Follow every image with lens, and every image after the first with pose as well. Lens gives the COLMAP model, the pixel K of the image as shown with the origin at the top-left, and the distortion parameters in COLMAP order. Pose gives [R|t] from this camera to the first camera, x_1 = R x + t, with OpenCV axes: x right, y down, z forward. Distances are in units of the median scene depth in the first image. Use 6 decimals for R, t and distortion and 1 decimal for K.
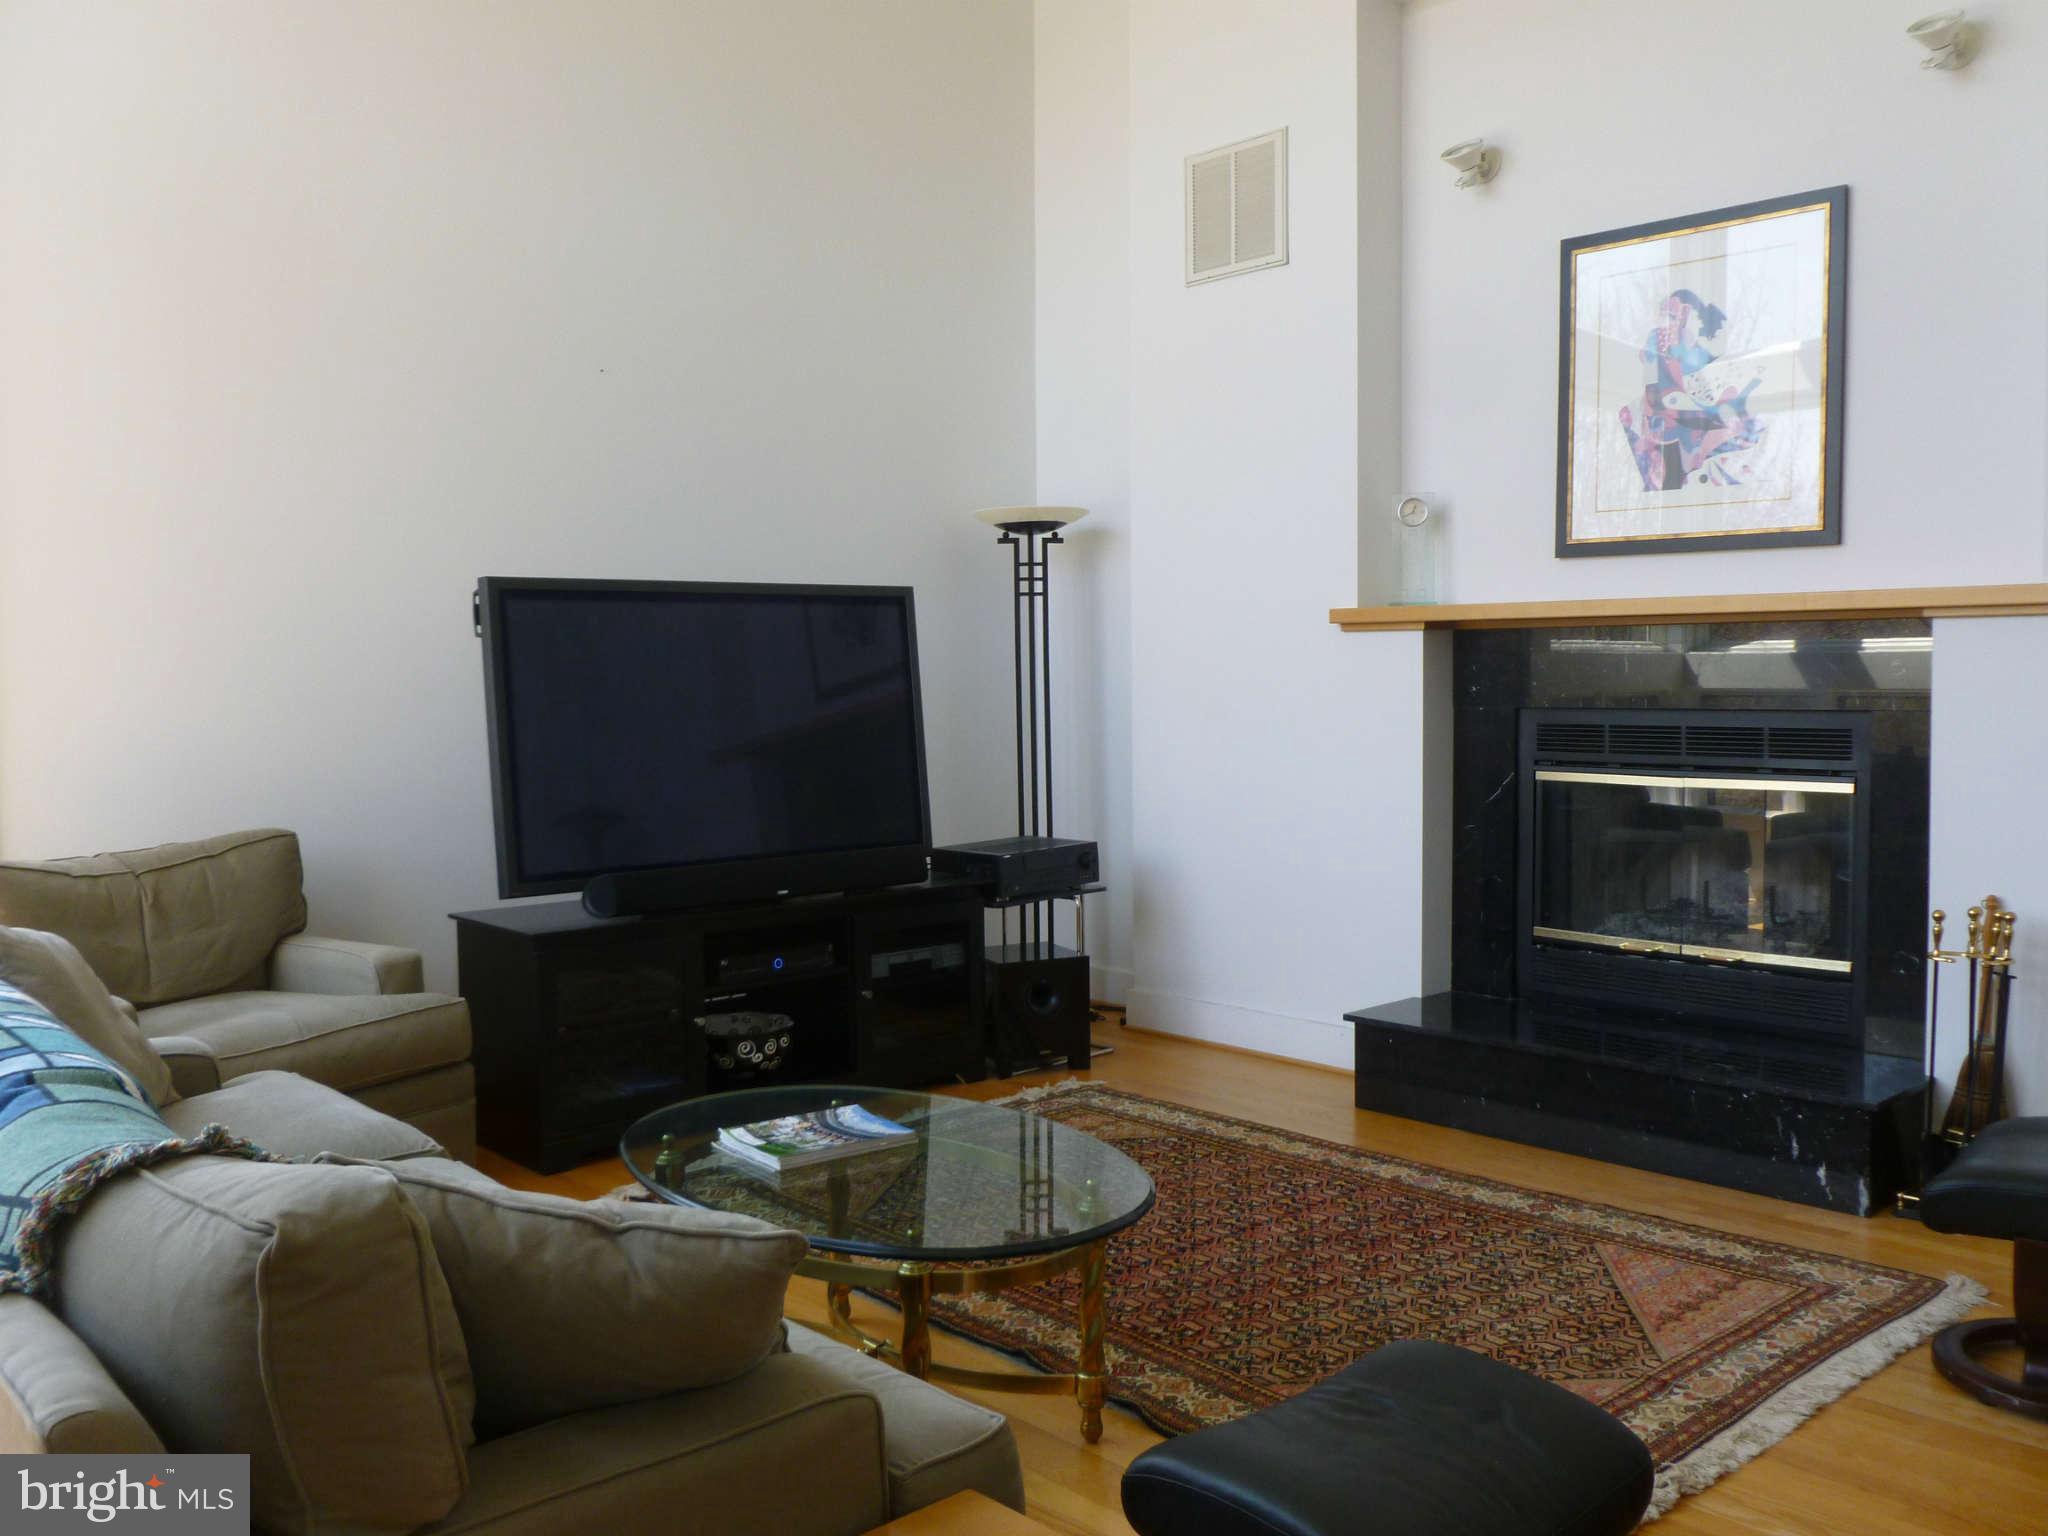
lens RADIAL K [[1747.2, 0, 1024.0], [0, 1747.2, 768.0], [0, 0, 1]] dist [-0.038779, 0.020694]
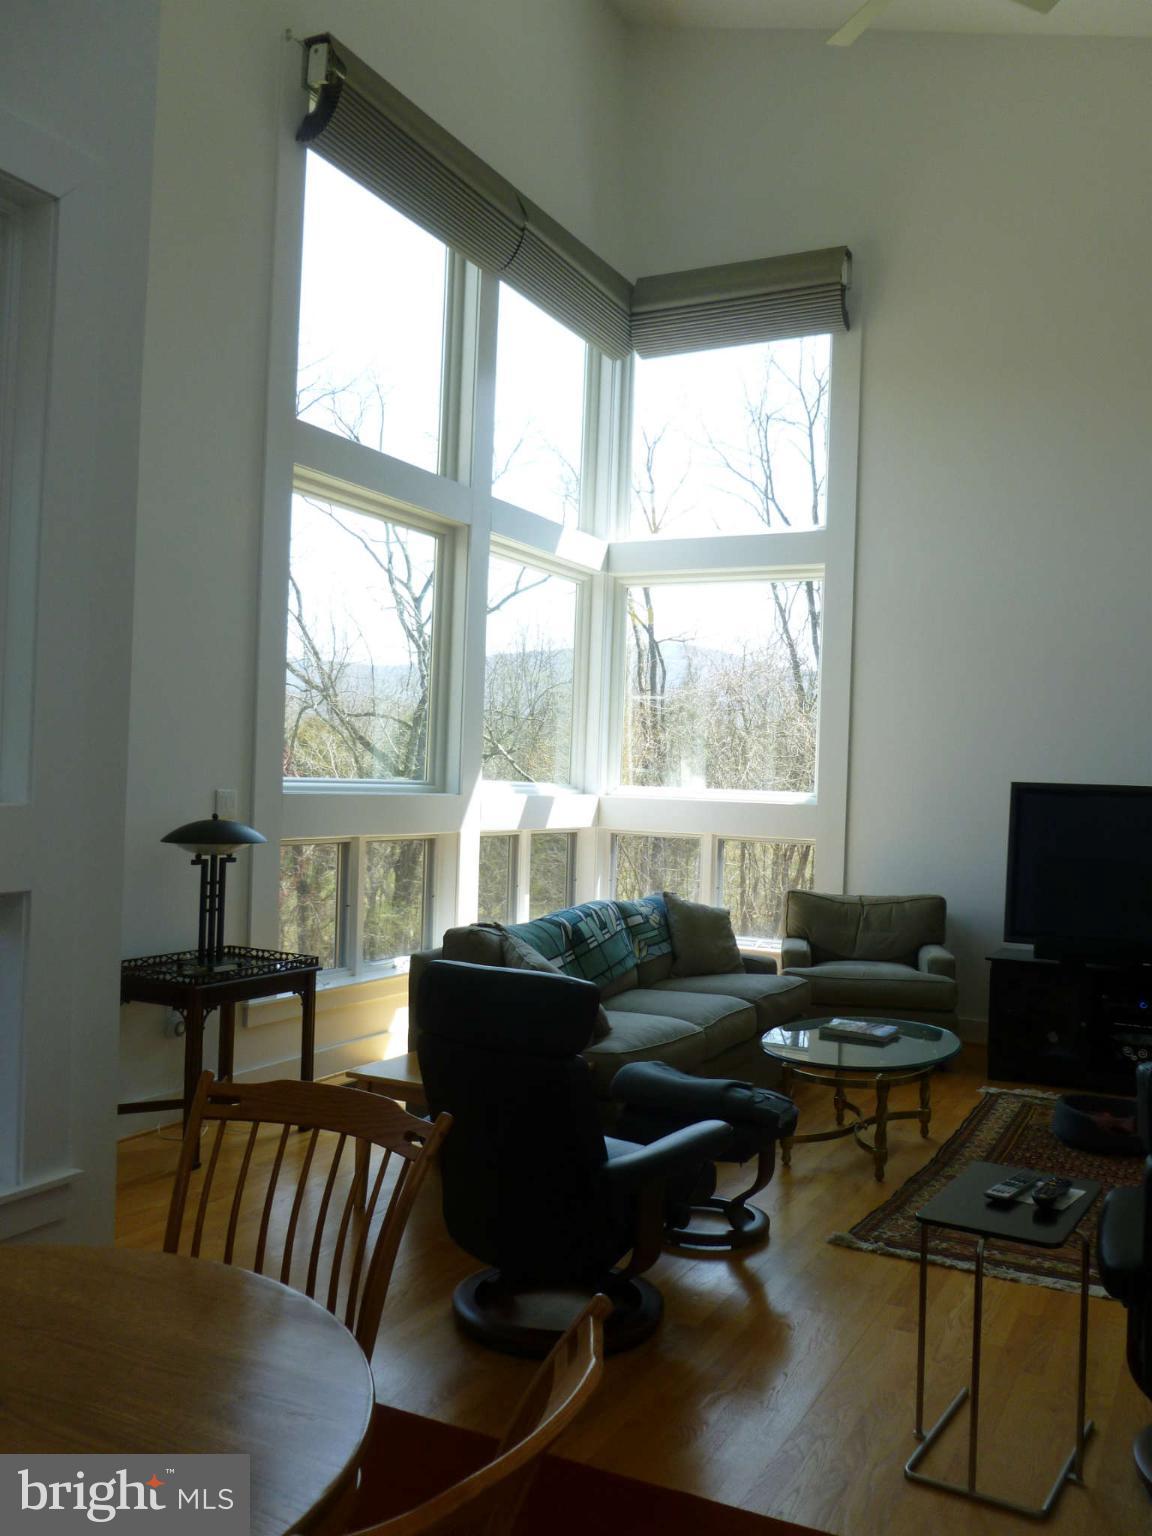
lens RADIAL K [[1310.4, 0, 576.0], [0, 1310.4, 768.0], [0, 0, 1]] dist [-0.038779, 0.020694]
pose [[0.357788, 0.012934, -0.933713, 0.860202], [-0.096287, 0.995085, -0.023111, -0.038750], [0.928825, 0.098173, 0.357275, -0.014718]]
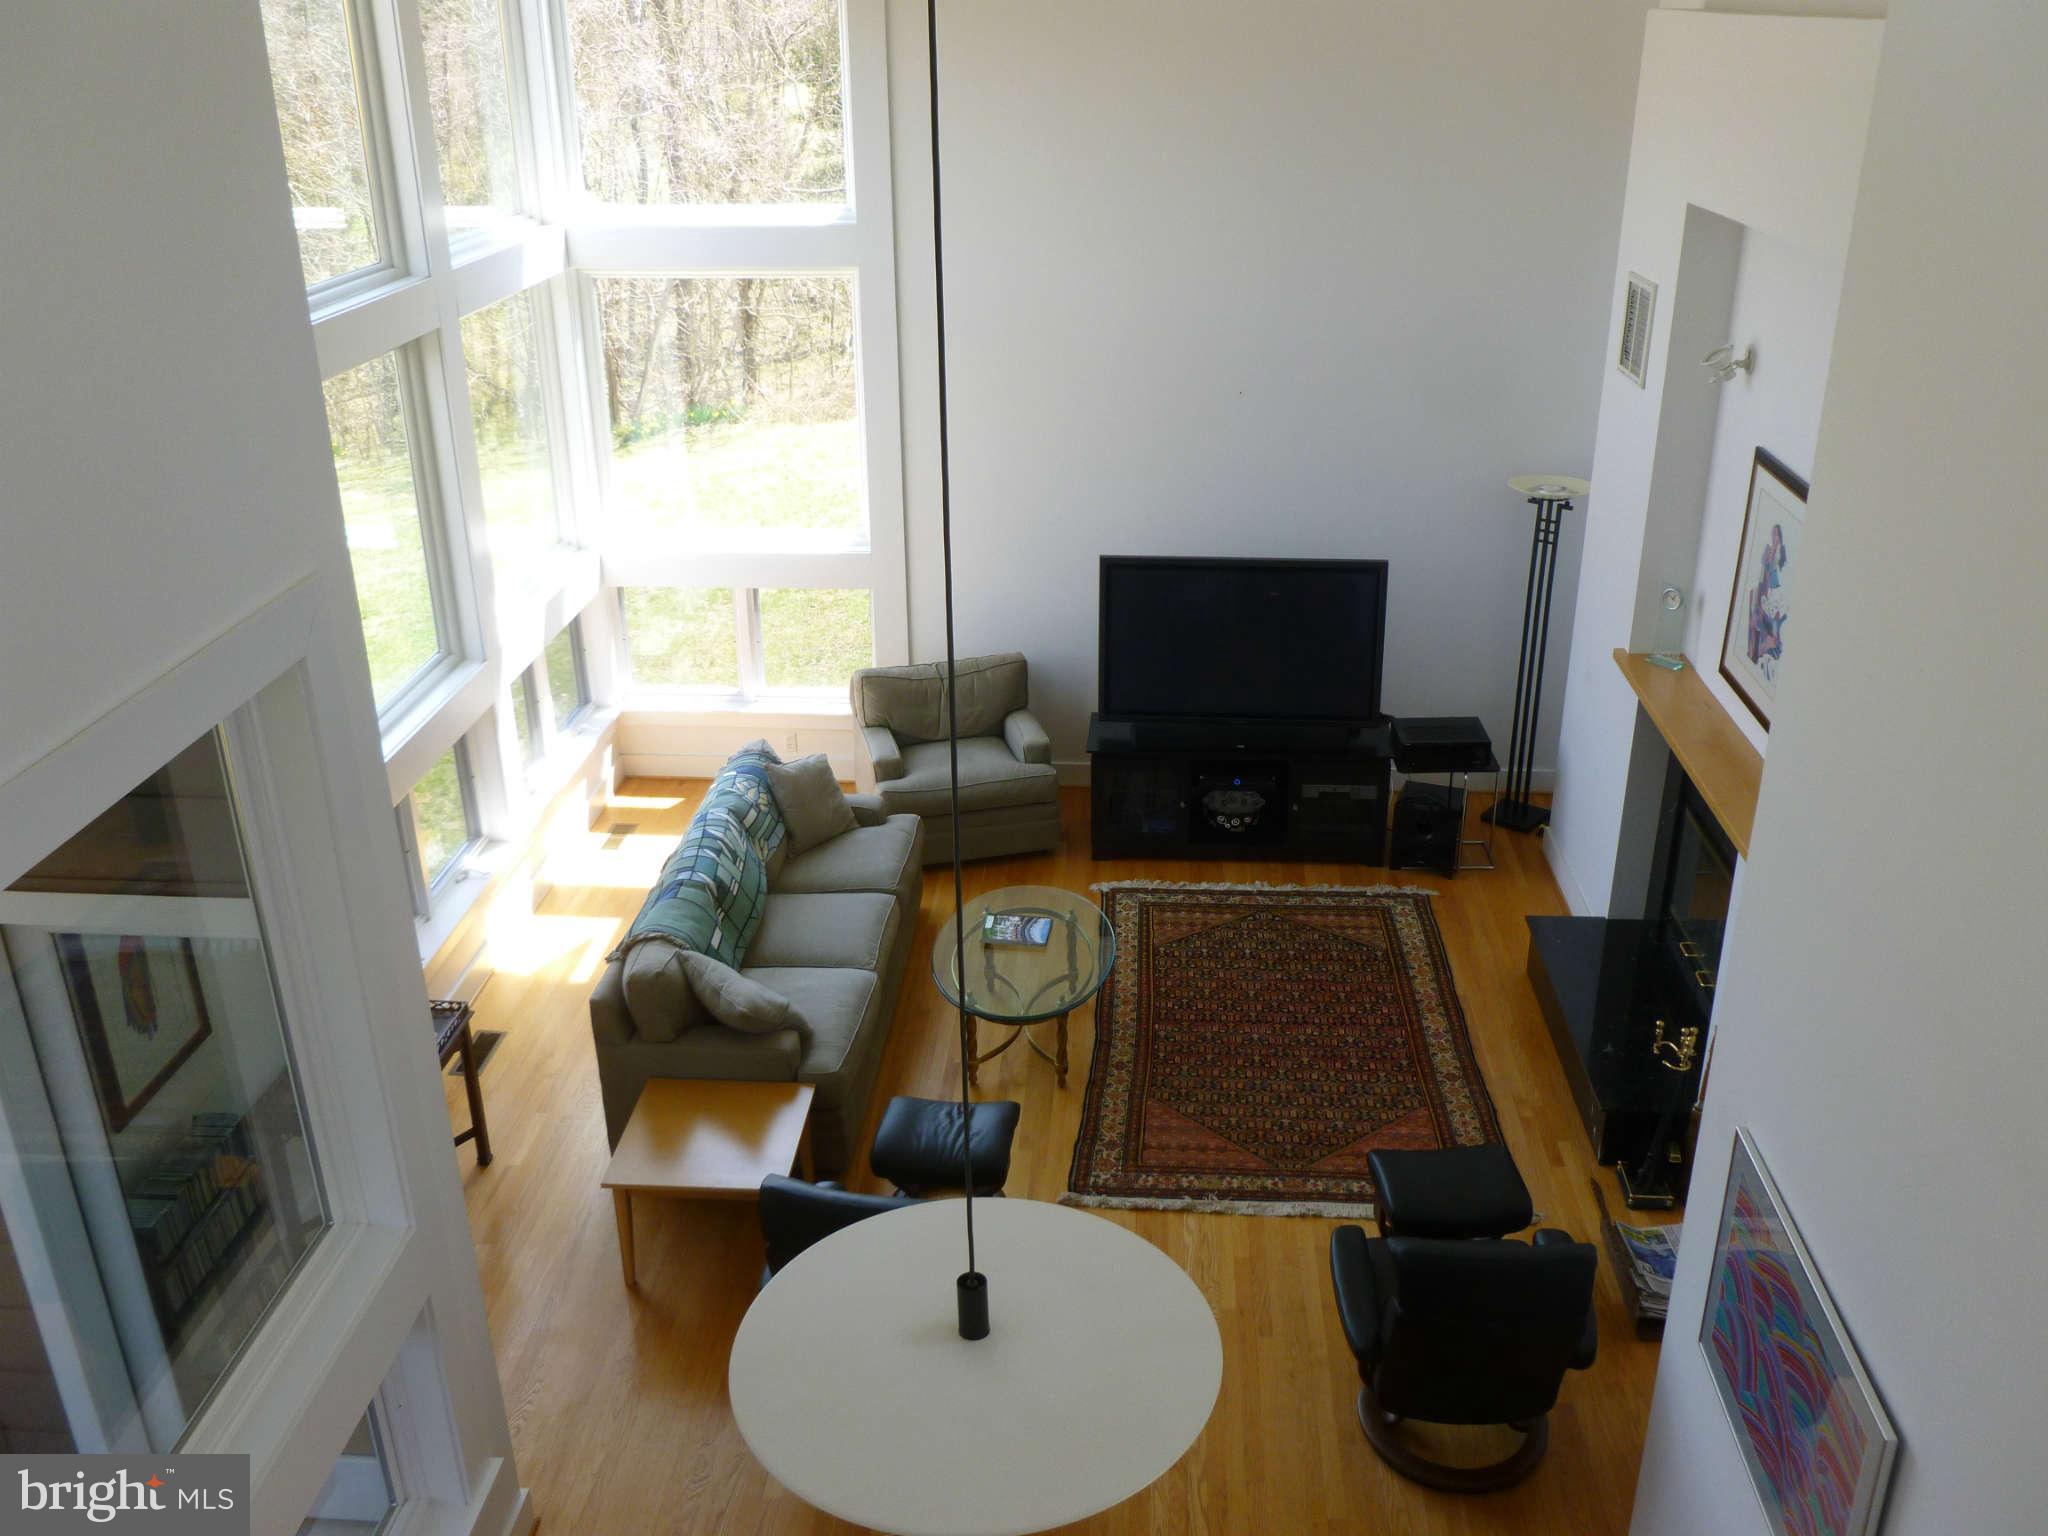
lens RADIAL K [[1747.2, 0, 1024.0], [0, 1747.2, 768.0], [0, 0, 1]] dist [-0.038779, 0.020694]
pose [[0.697137, 0.294376, -0.653715, 0.865491], [-0.041129, 0.926734, 0.373460, -0.556173], [0.715757, -0.233466, 0.658168, -0.328394]]
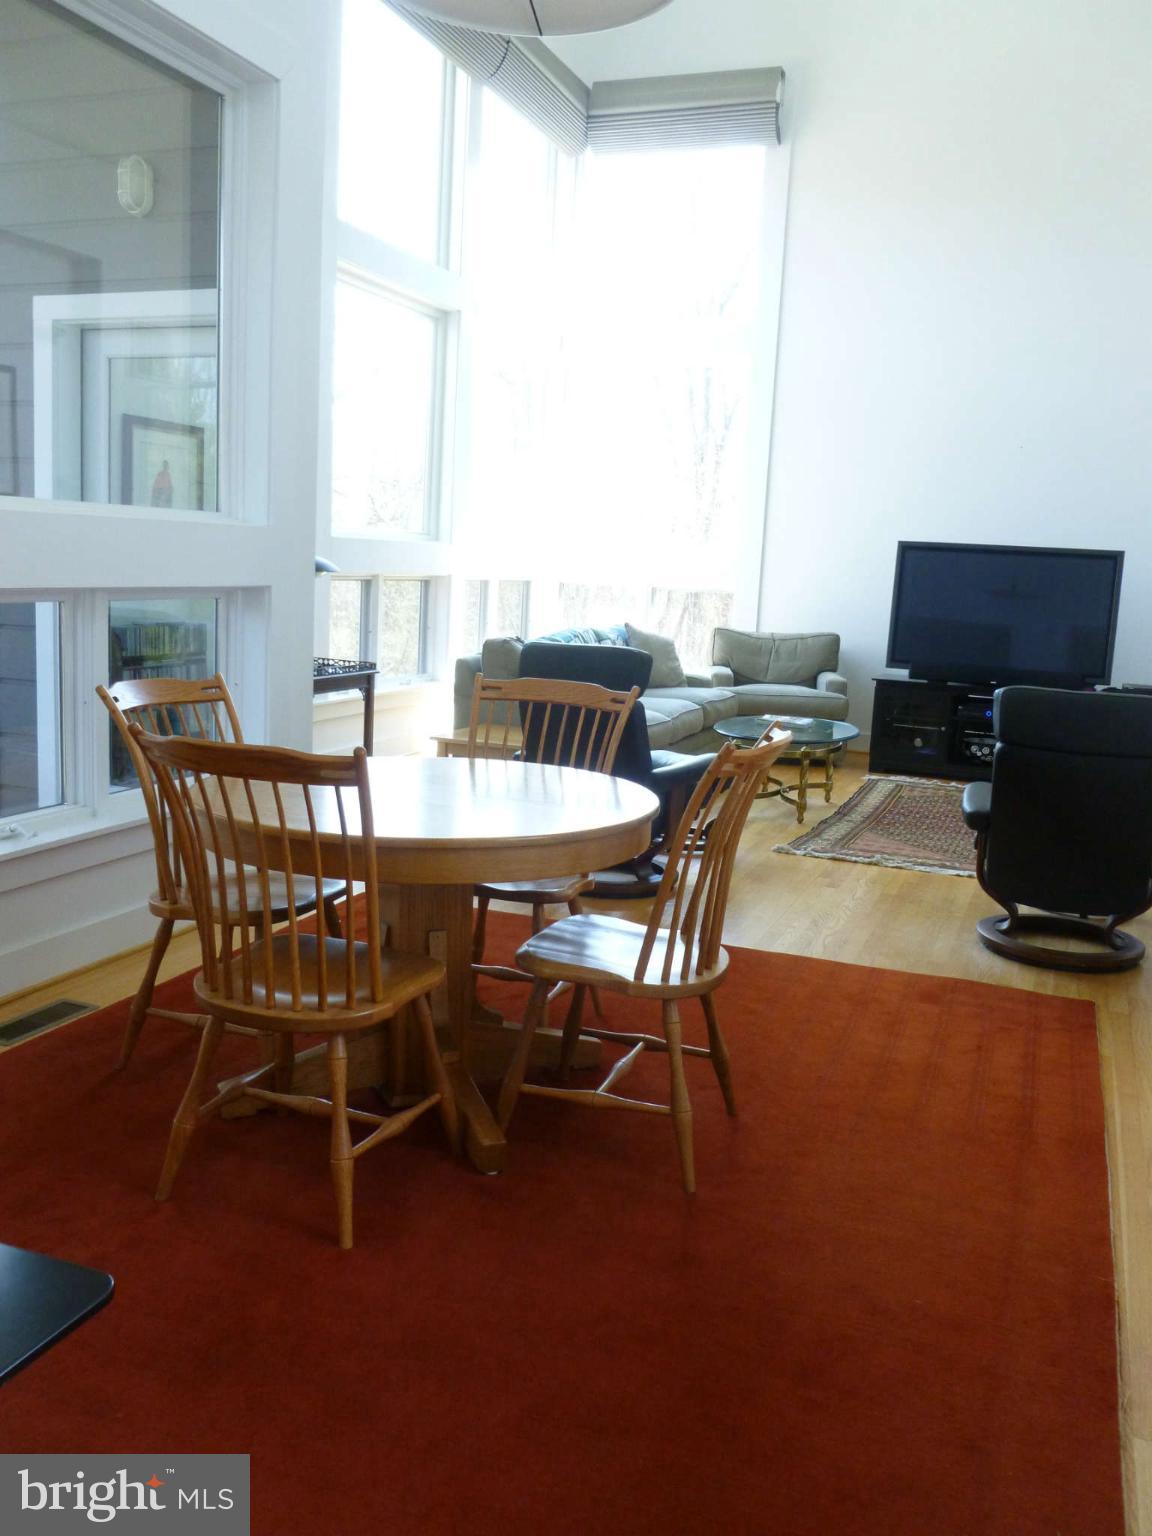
lens RADIAL K [[1310.4, 0, 576.0], [0, 1310.4, 768.0], [0, 0, 1]] dist [-0.038779, 0.020694]
pose [[0.454819, 0.171979, -0.873821, 1.113227], [-0.111381, 0.984458, 0.135781, 0.009832], [0.883591, 0.035572, 0.466906, -0.273594]]
